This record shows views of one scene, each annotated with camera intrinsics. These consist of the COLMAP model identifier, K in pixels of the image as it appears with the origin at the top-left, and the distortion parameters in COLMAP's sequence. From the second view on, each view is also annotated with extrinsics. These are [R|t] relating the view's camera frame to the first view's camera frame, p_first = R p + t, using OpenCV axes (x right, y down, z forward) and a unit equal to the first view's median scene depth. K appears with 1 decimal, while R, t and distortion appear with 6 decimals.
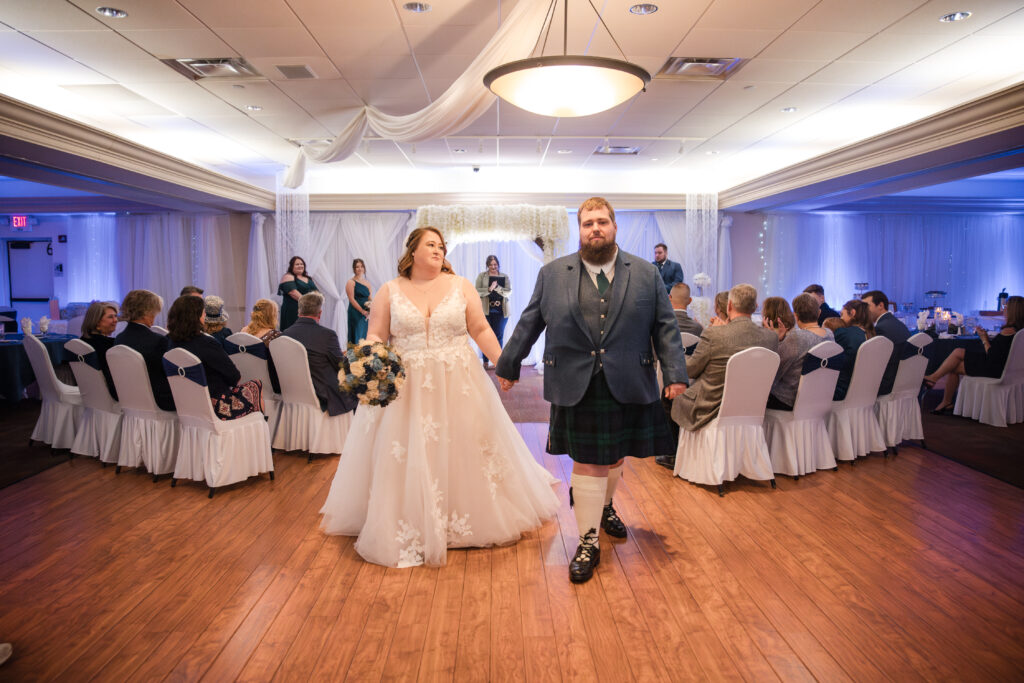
lens RADIAL K [[700.6, 0, 513.7], [0, 700.6, 308.3], [0, 0, 1]] dist [-0.140723, 0.101232]
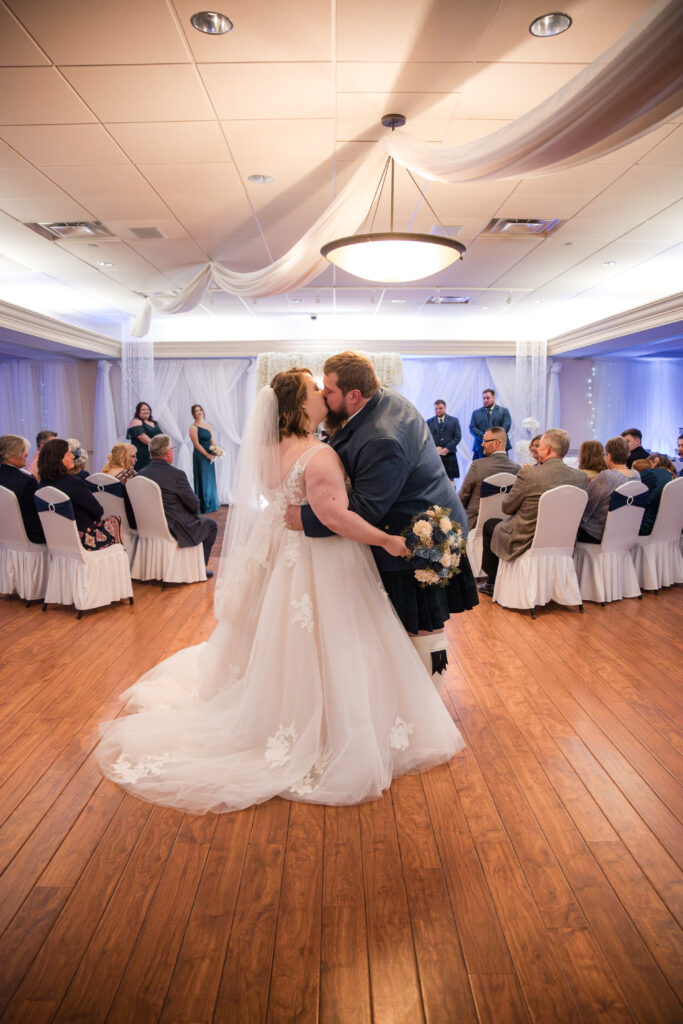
lens RADIAL K [[700.6, 0, 338.2], [0, 700.6, 494.2], [0, 0, 1]] dist [-0.140723, 0.101232]
pose [[0.999827, 0.000854, -0.018590, 0.004694], [0.000266, 0.998187, 0.060184, 0.002815], [0.018608, -0.060178, 0.998014, -0.104818]]
